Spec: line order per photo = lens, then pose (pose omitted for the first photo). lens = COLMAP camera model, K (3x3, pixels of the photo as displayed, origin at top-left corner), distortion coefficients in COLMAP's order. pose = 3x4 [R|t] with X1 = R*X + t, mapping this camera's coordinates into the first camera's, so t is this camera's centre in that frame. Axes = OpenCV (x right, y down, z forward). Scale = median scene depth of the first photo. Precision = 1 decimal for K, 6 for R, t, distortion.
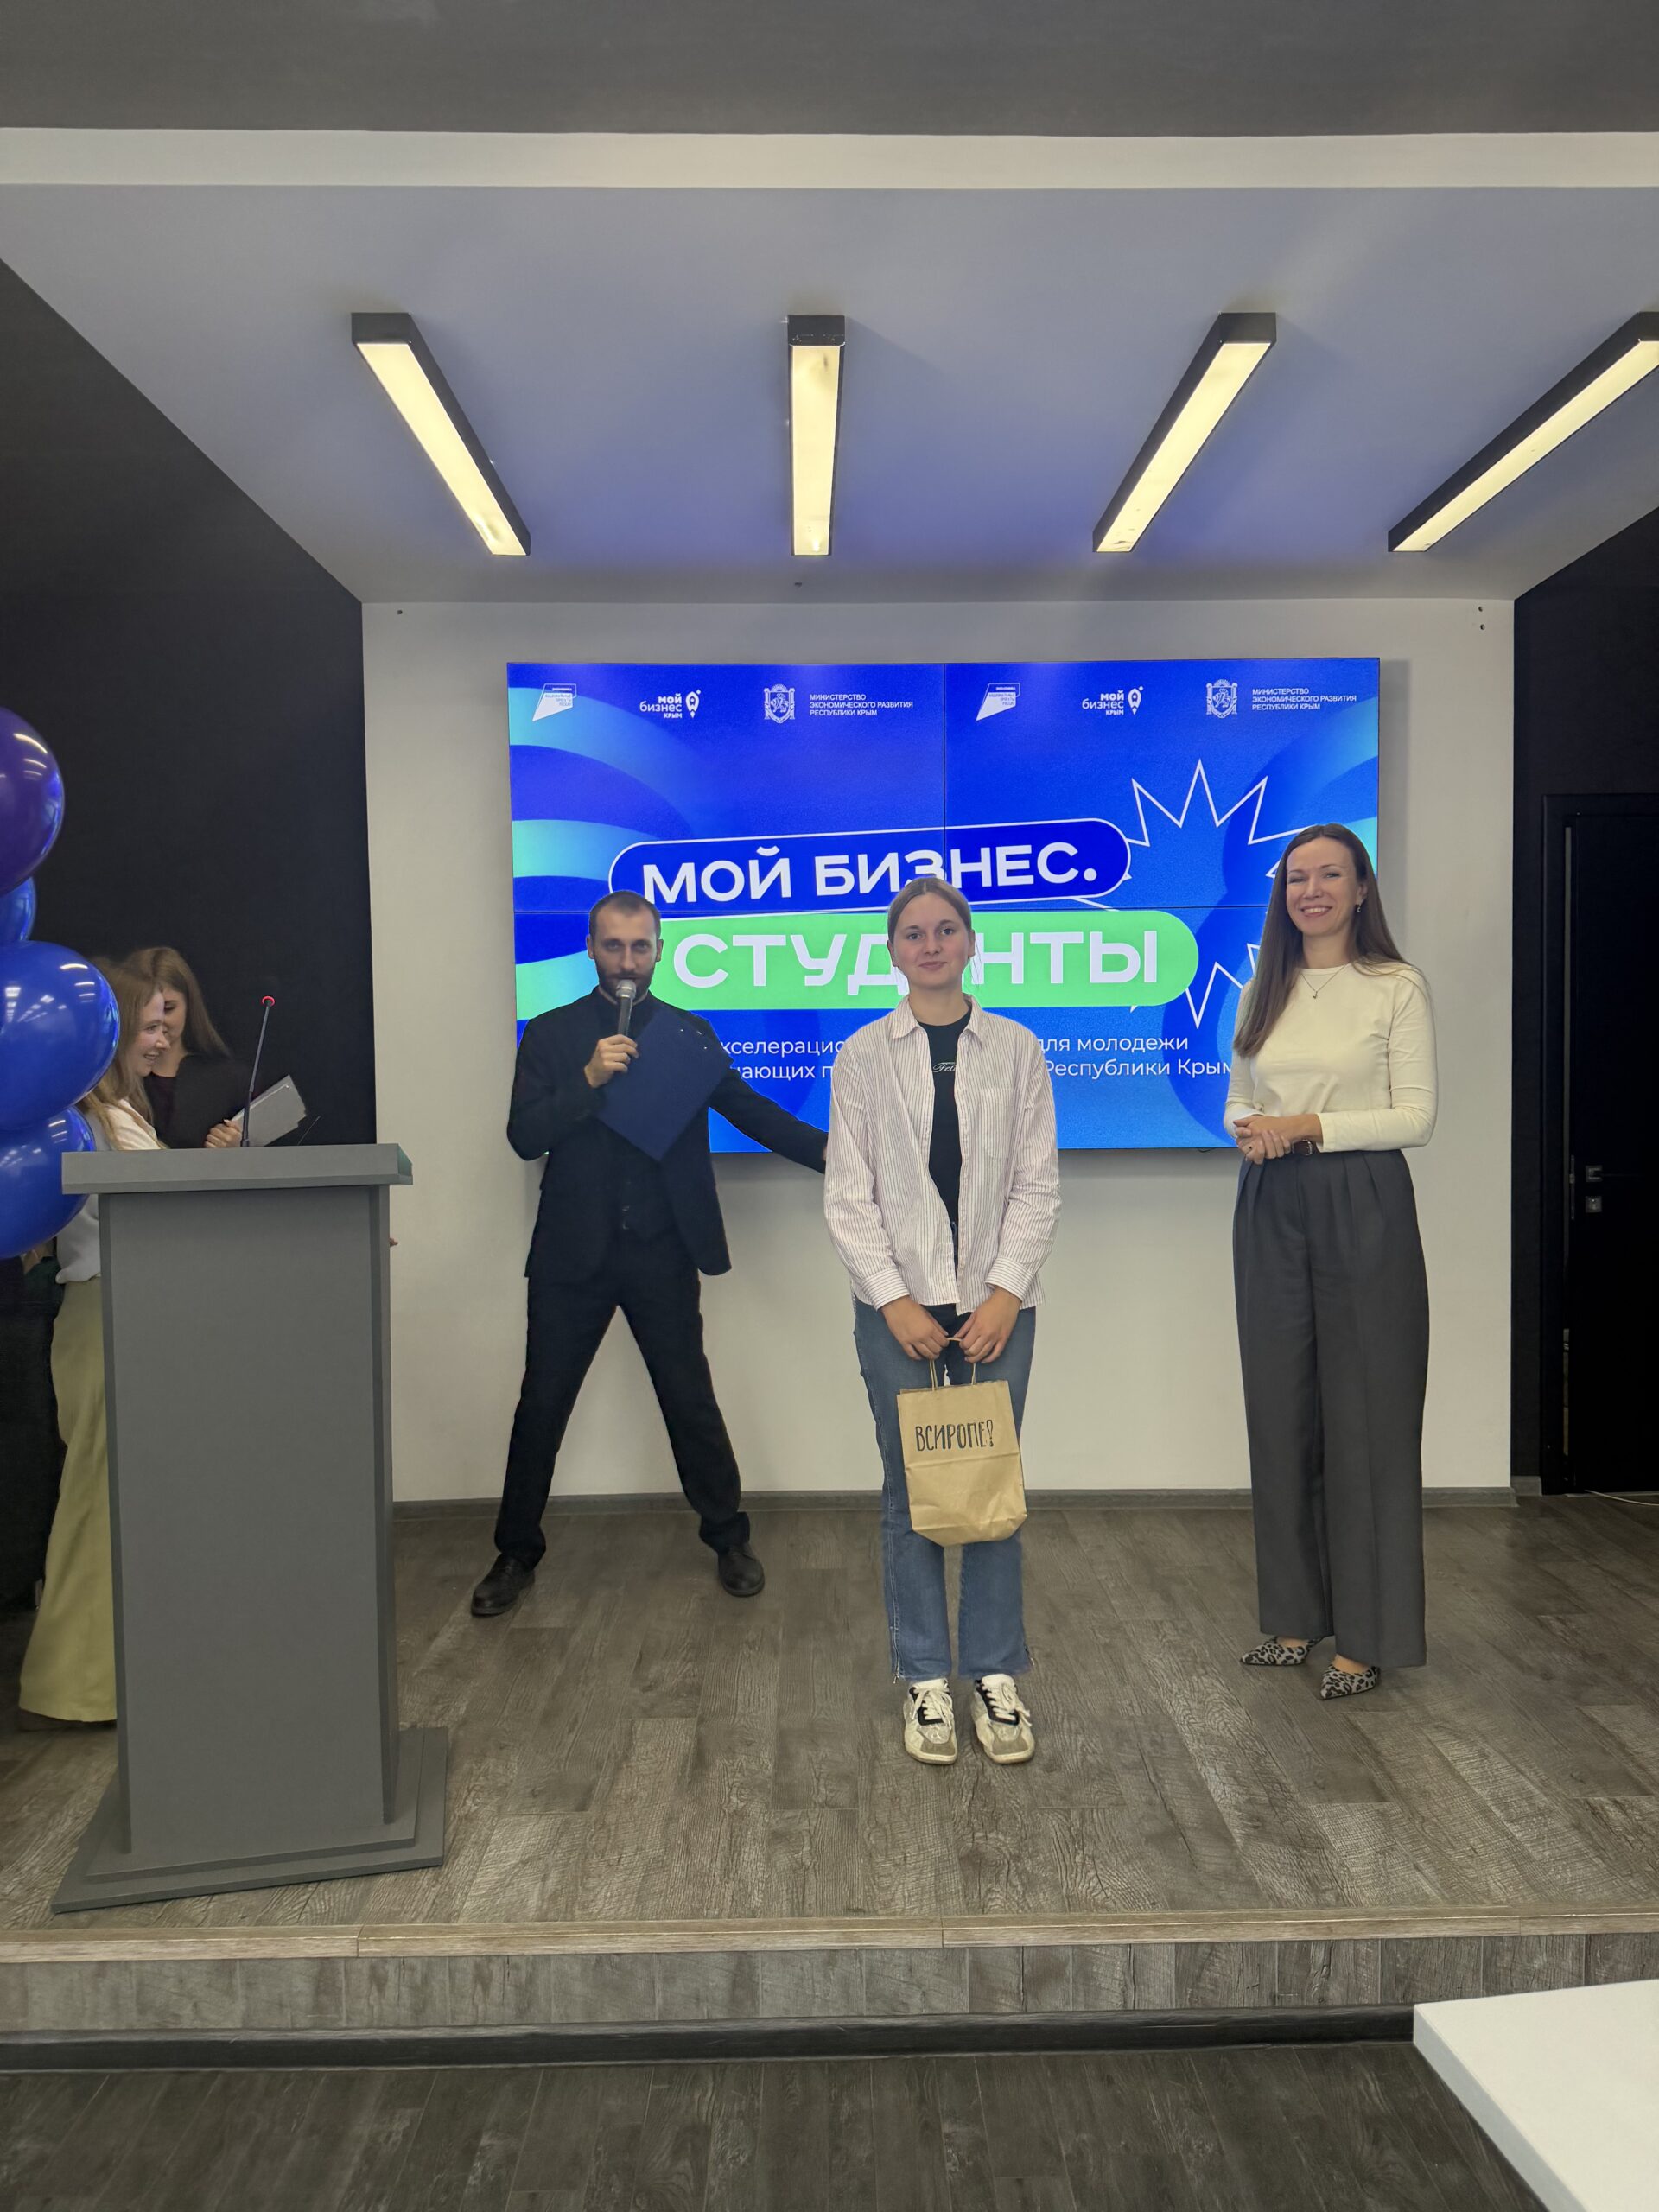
lens RADIAL K [[1554.0, 0, 835.1], [0, 1554.0, 1116.0], [0, 0, 1]] dist [0.017155, -0.020867]
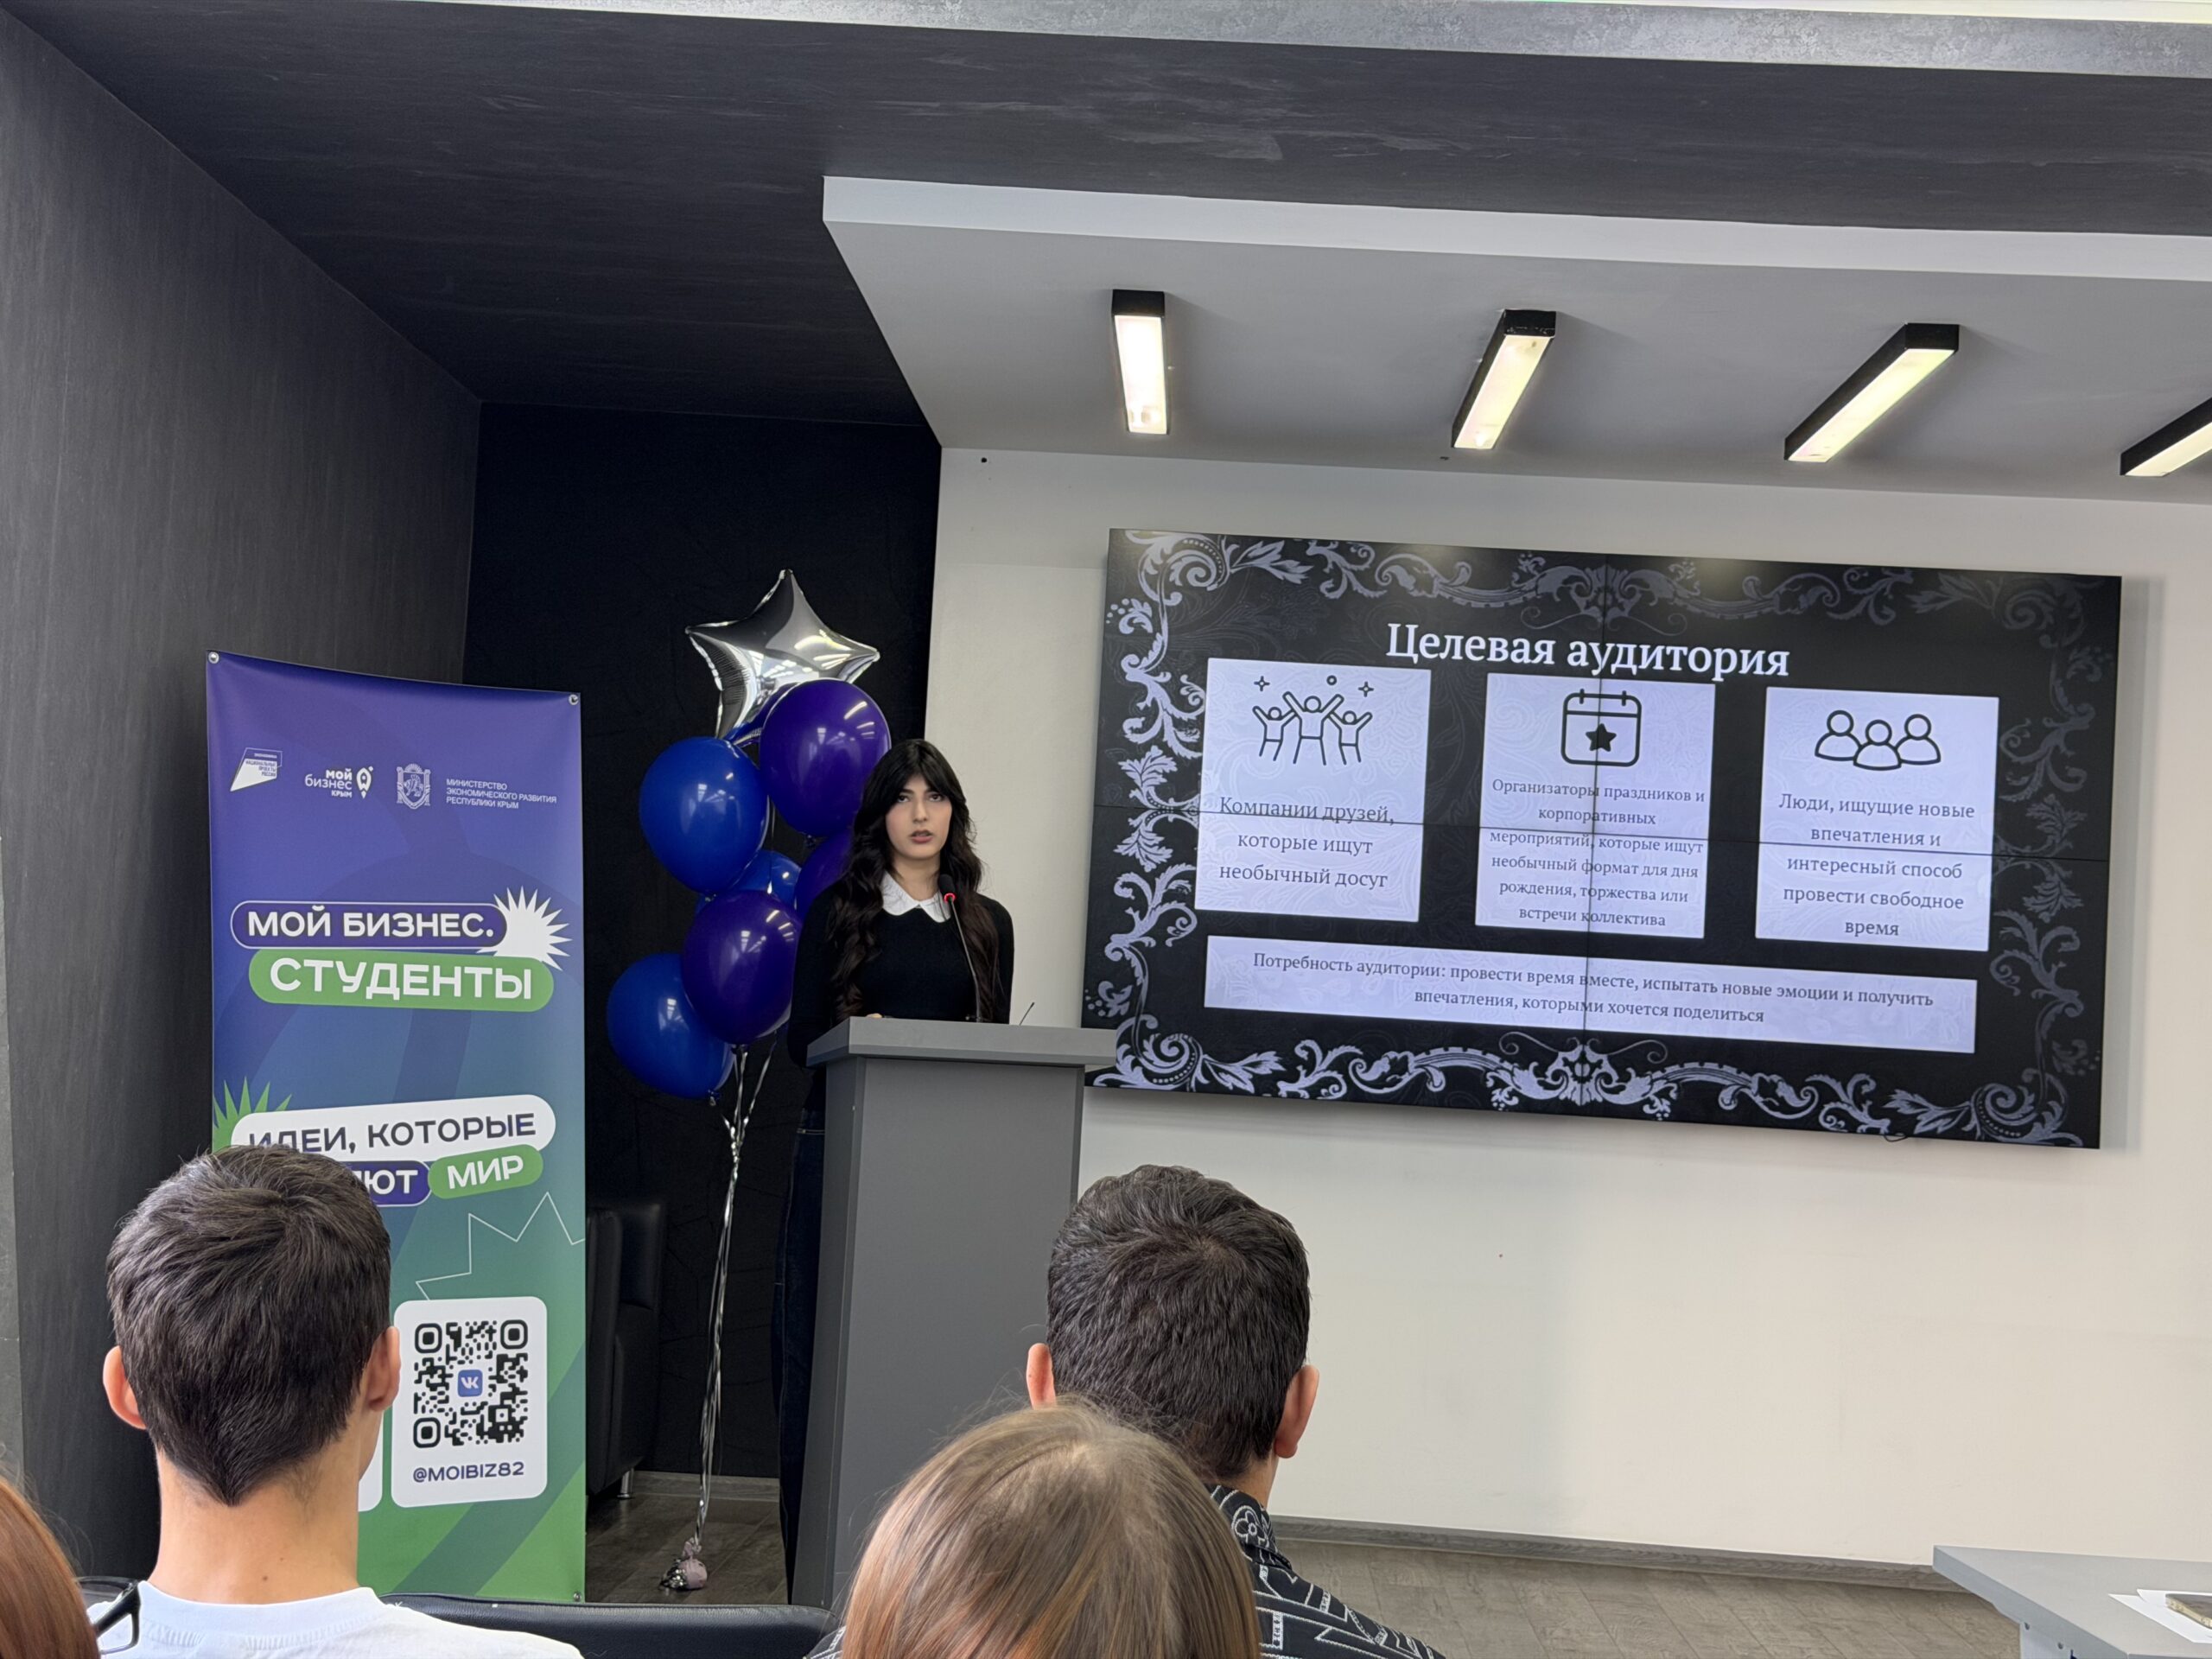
lens RADIAL K [[3092.8, 0, 1086.5], [0, 3092.8, 827.0], [0, 0, 1]] dist [0.102479, 0.000000]
pose [[0.996211, 0.062868, -0.060102, -0.163189], [-0.069026, 0.991906, -0.106575, 0.101316], [0.052915, 0.110320, 0.992487, -1.113952]]
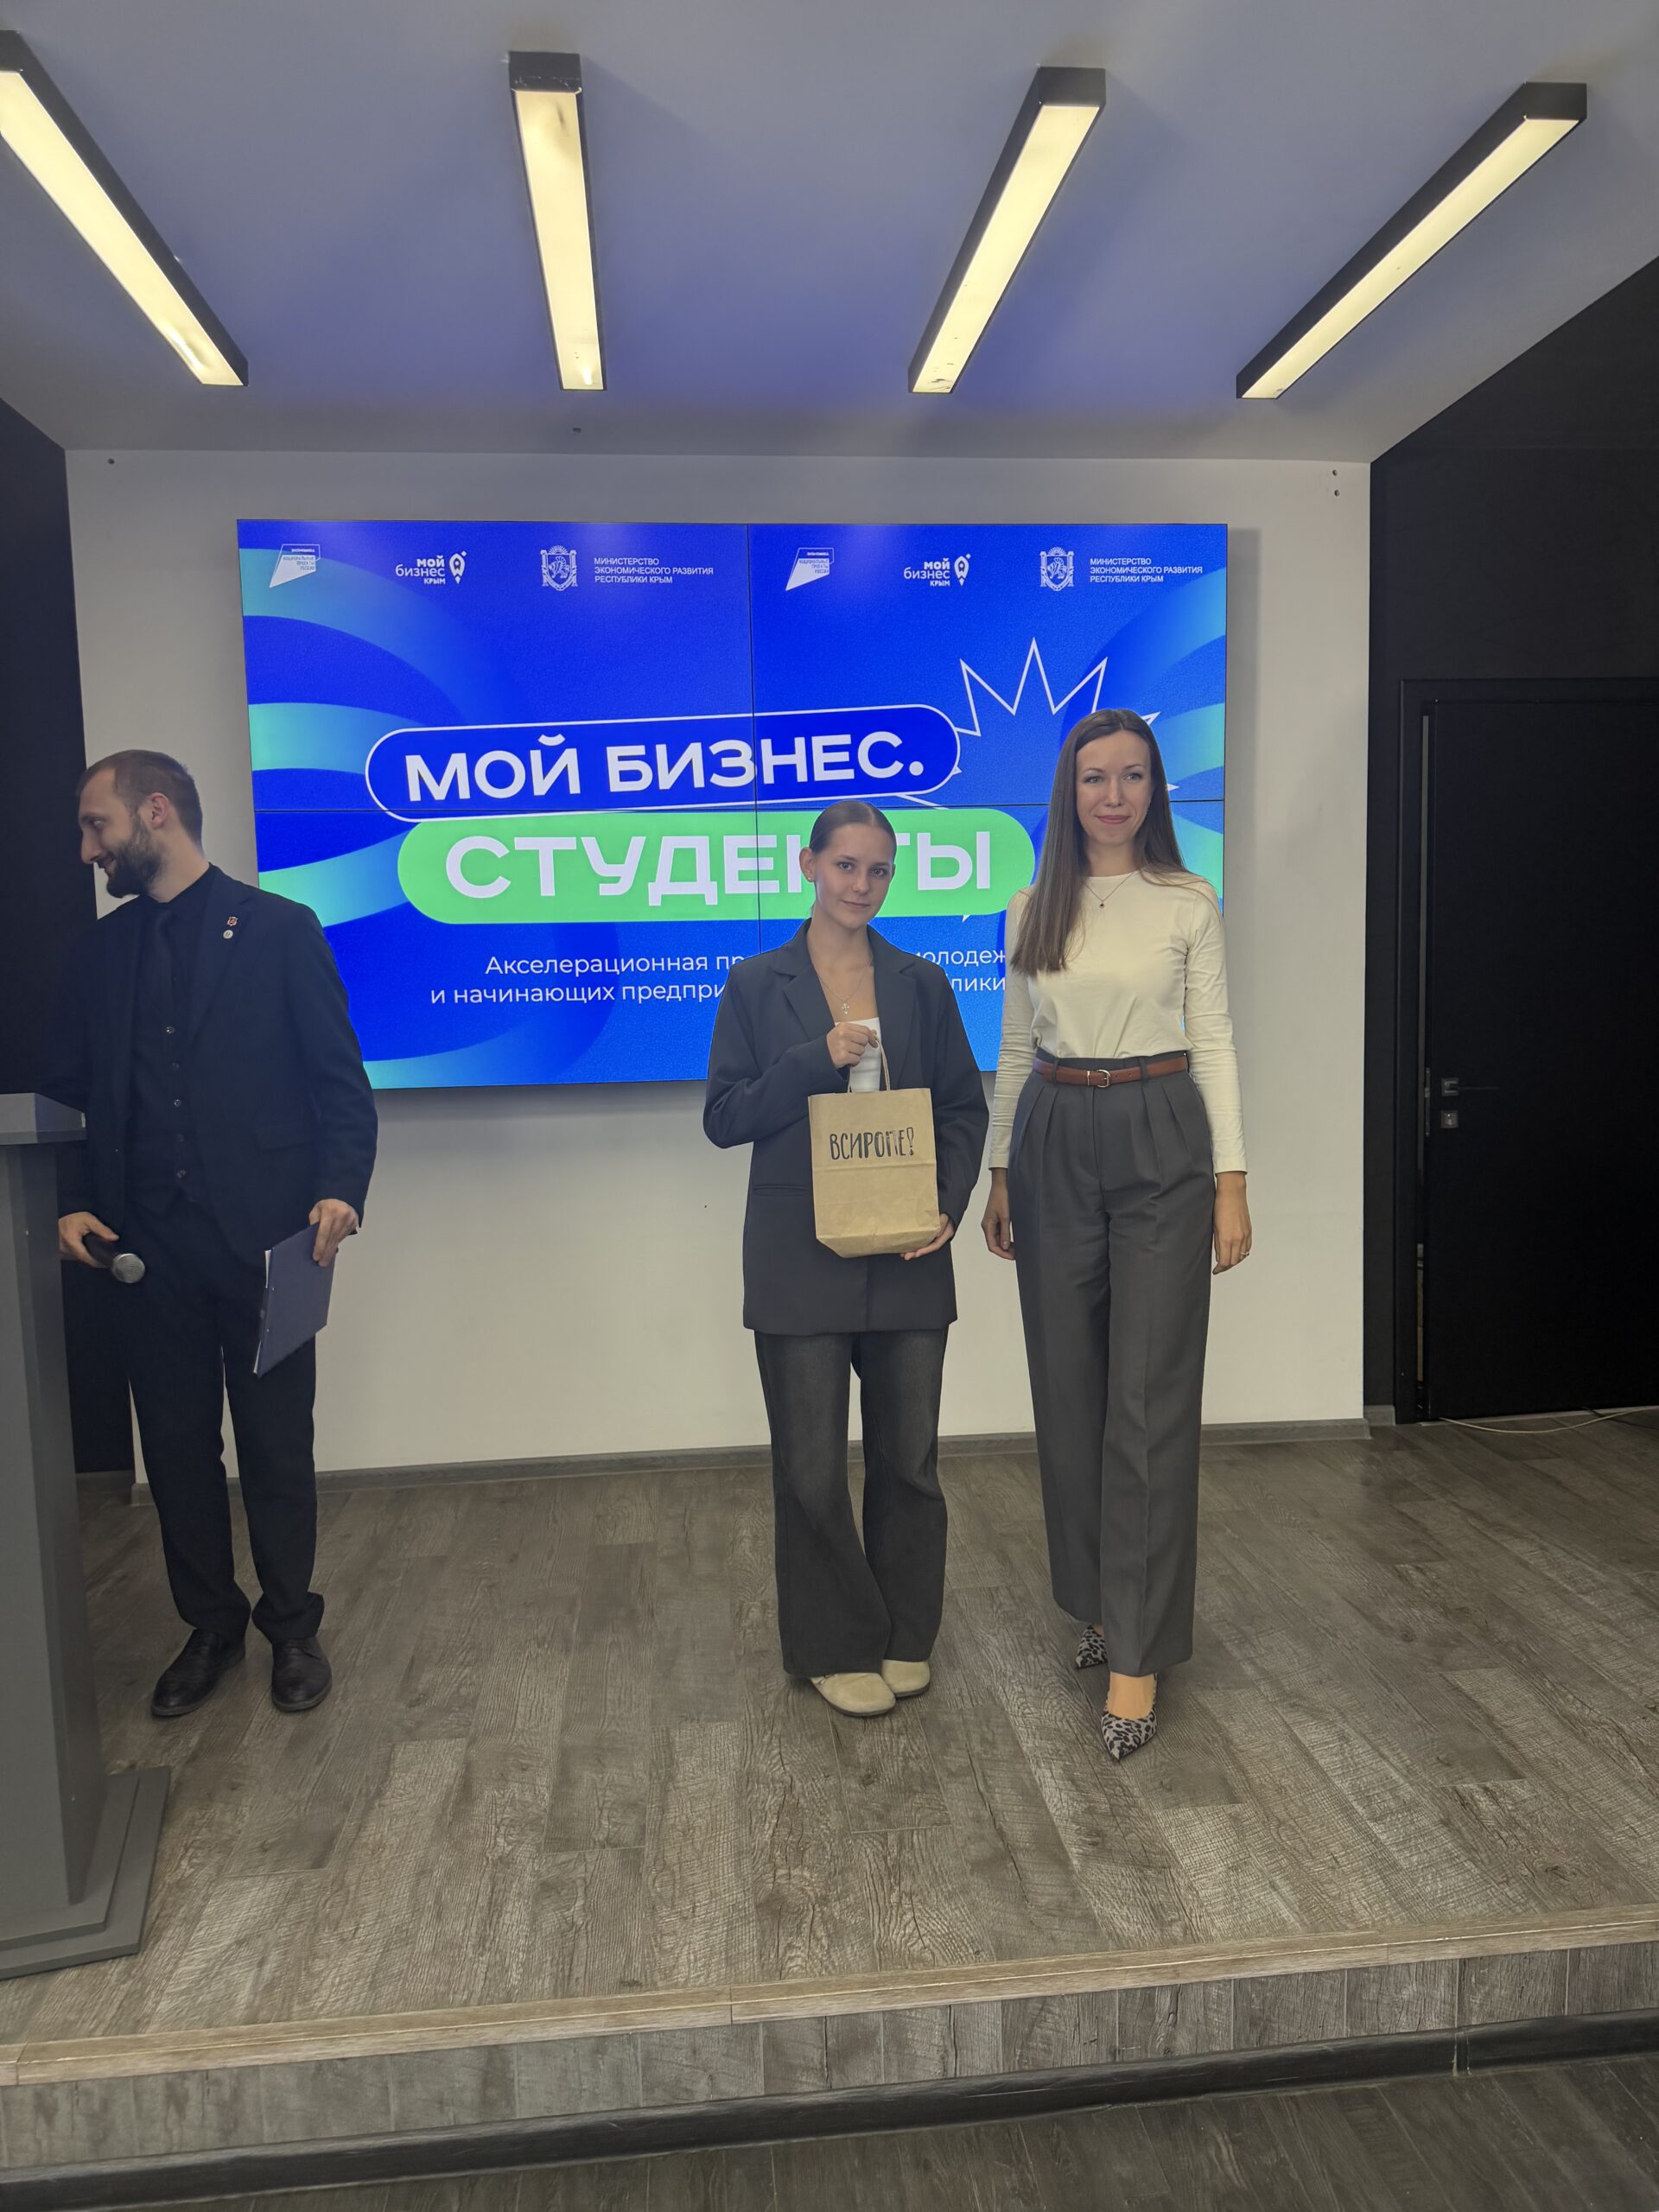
lens RADIAL K [[1554.0, 0, 824.0], [0, 1554.0, 1117.8], [0, 0, 1]] dist [0.017155, -0.020867]
pose [[0.996418, -0.021521, 0.081774, 0.051418], [0.016930, 0.998263, 0.056434, -0.006588], [-0.082847, -0.054848, 0.995052, 0.150332]]
